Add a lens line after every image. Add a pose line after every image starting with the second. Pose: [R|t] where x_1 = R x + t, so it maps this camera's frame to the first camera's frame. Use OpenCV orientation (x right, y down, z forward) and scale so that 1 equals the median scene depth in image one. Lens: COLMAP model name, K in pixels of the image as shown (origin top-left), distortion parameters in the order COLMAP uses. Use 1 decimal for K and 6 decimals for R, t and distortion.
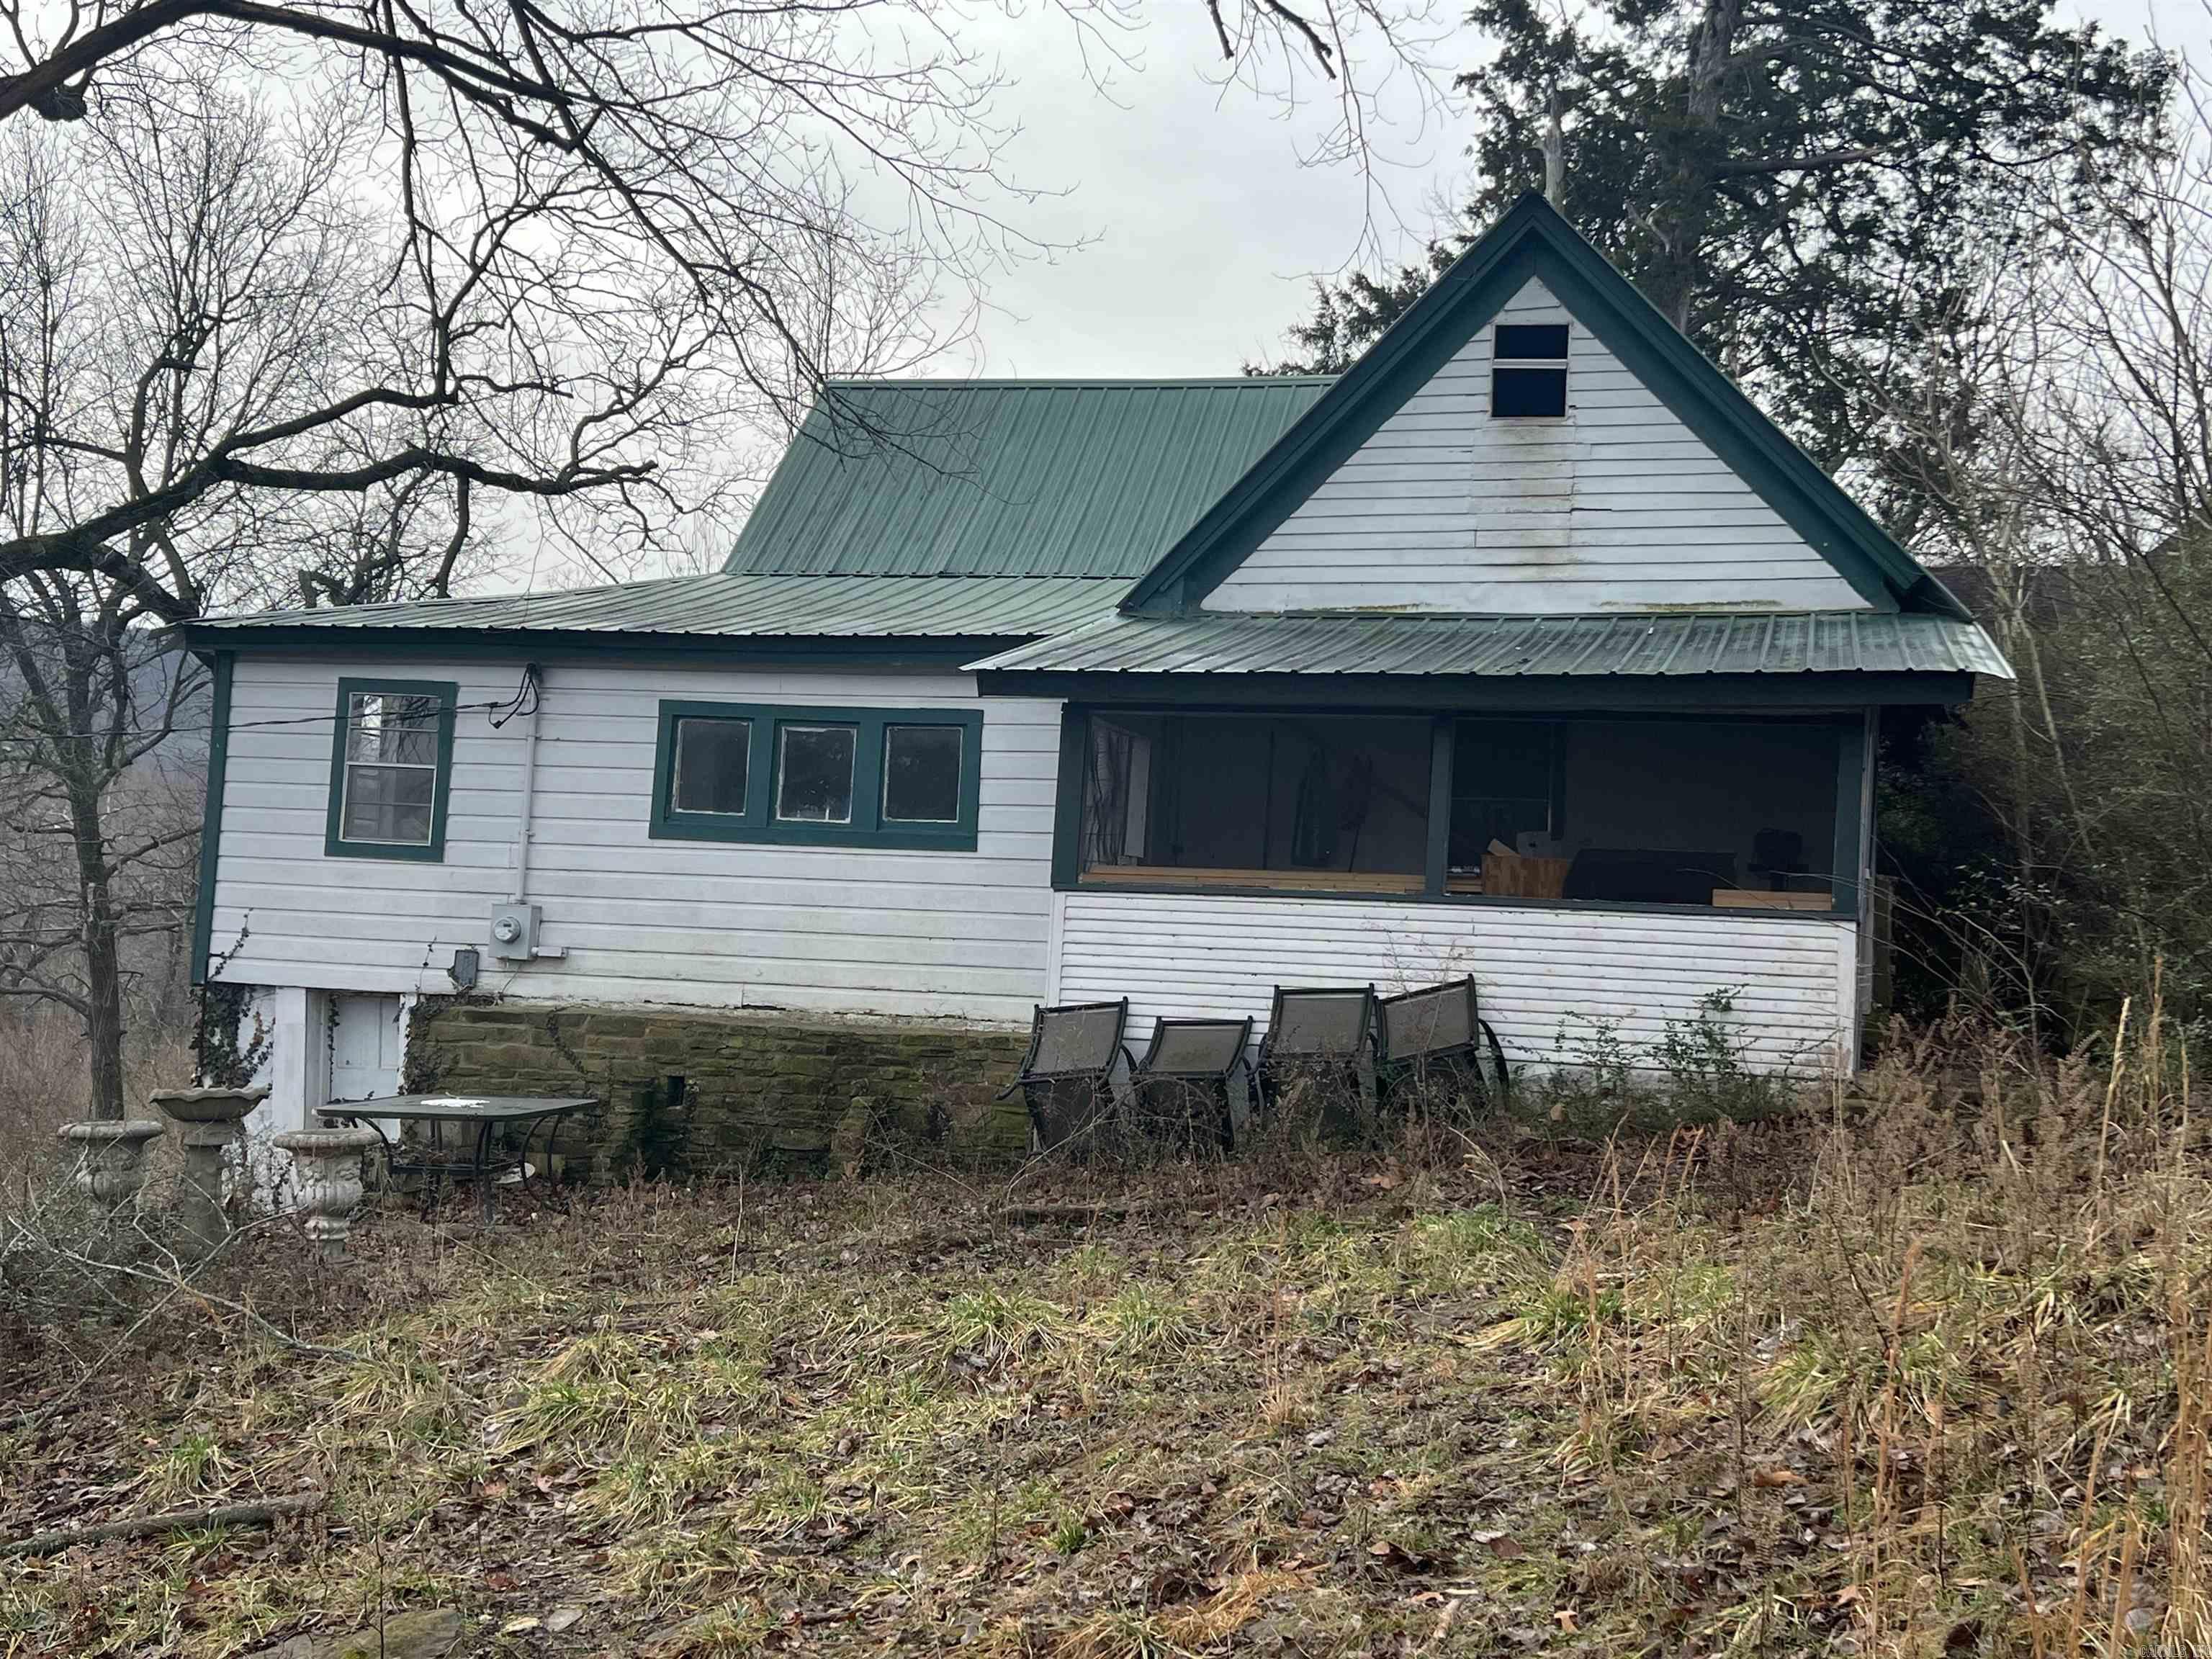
lens RADIAL K [[2410.9, 0, 1089.4], [0, 2410.9, 787.4], [0, 0, 1]] dist [0.199842, -0.539788]
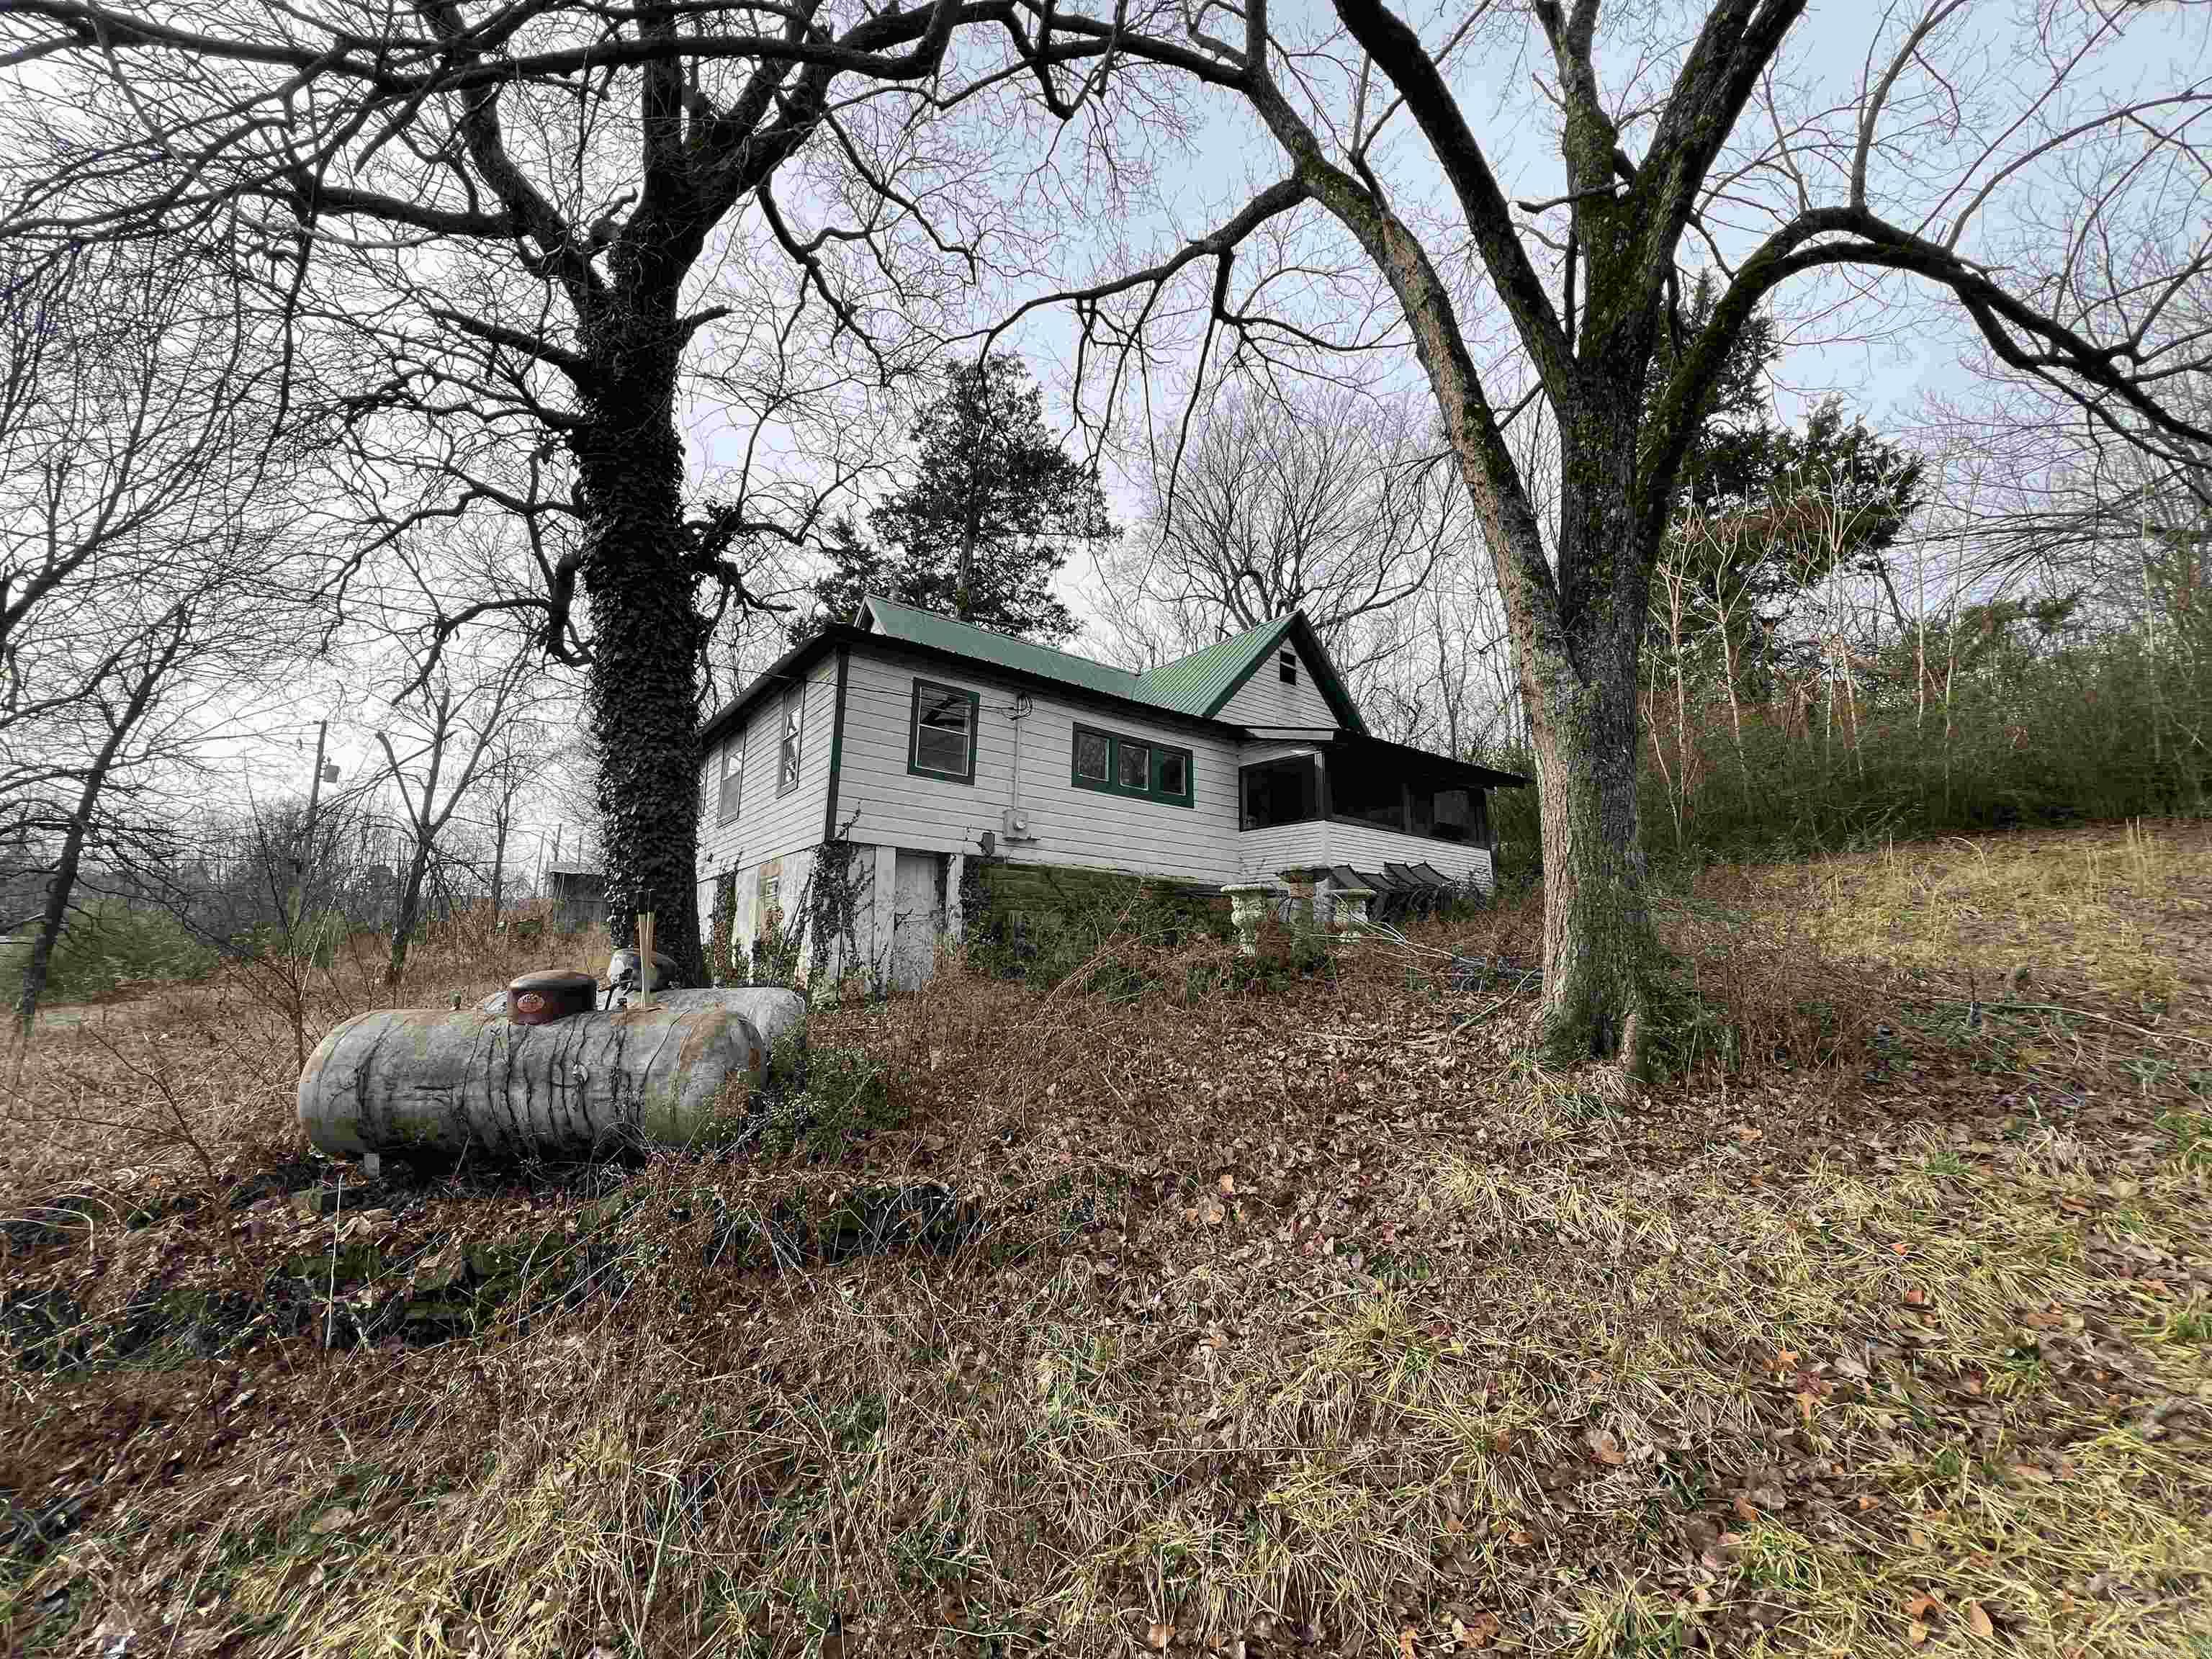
lens RADIAL K [[889.1, 0, 1092.1], [0, 889.1, 821.9], [0, 0, 1]] dist [-0.001501, -0.000287]
pose [[0.607474, 0.101224, 0.787863, -0.759467], [-0.051365, 0.994777, -0.088204, 0.115954], [-0.792677, 0.013113, 0.609501, 0.514941]]
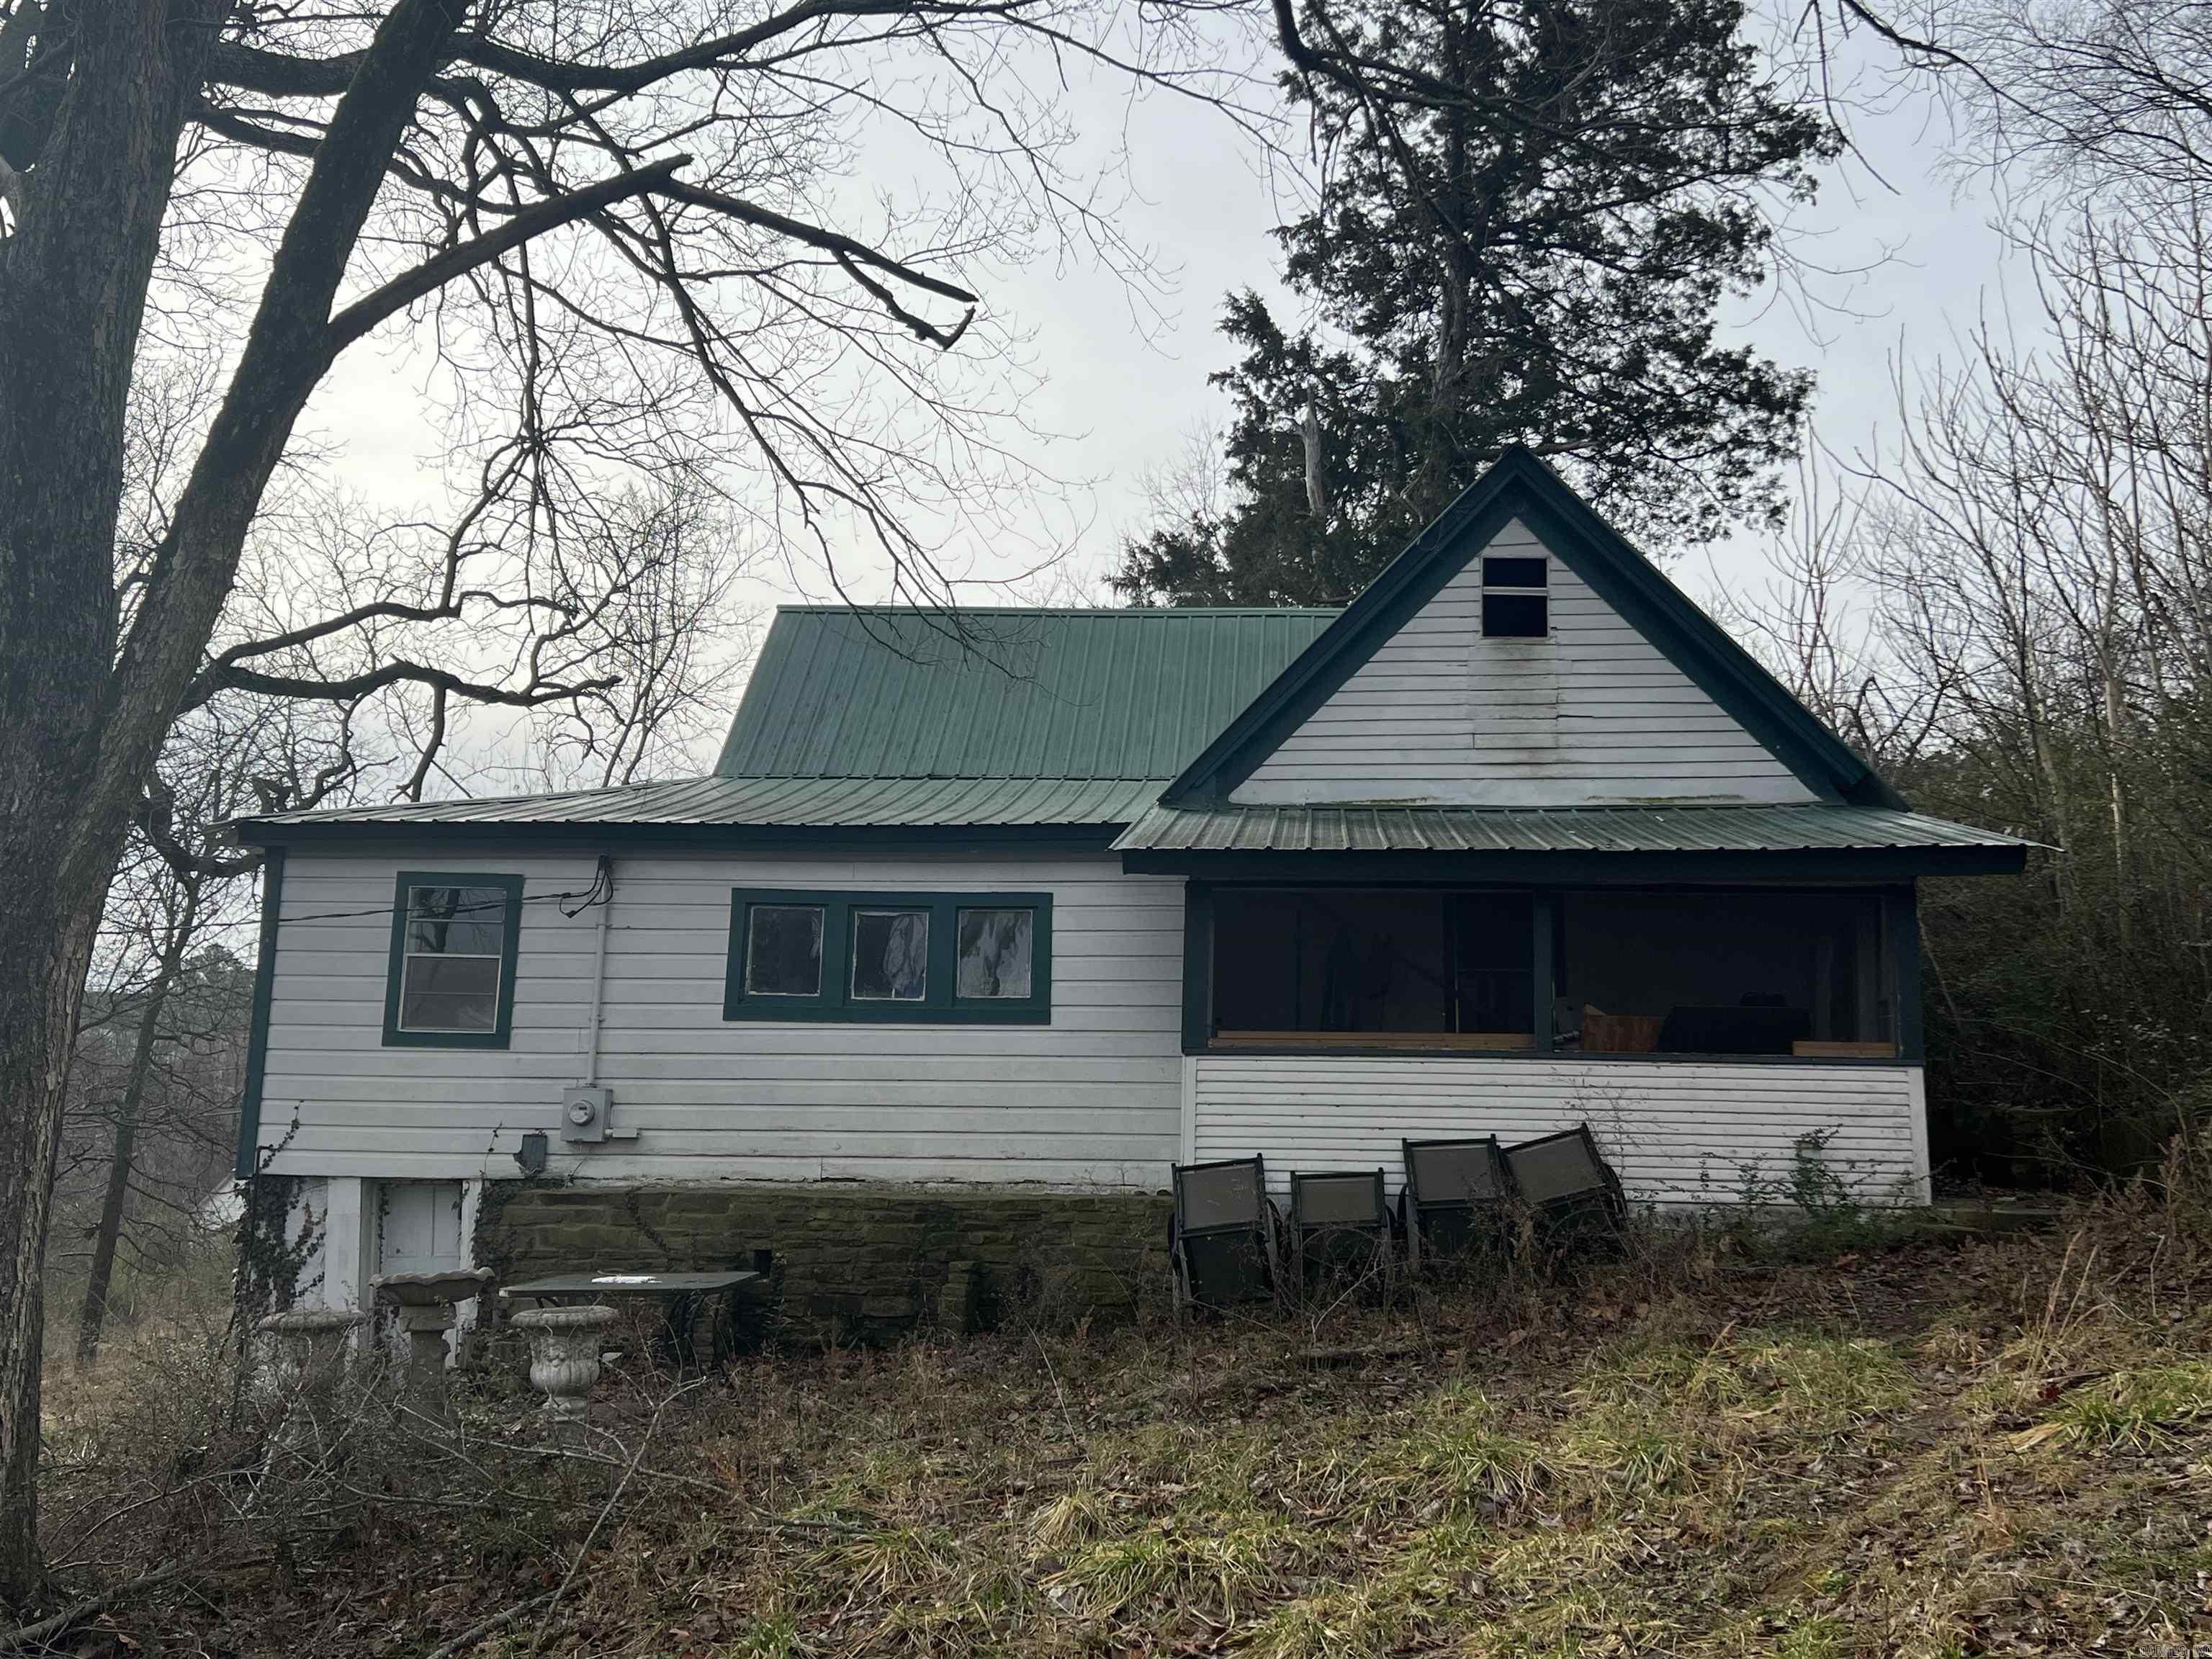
lens RADIAL K [[2110.8, 0, 1115.3], [0, 2110.8, 792.7], [0, 0, 1]] dist [0.148032, -0.295631]
pose [[0.982535, 0.002165, 0.186066, -0.183903], [0.015577, 0.995465, -0.093839, 0.011773], [-0.185425, 0.095099, 0.978046, 0.060008]]
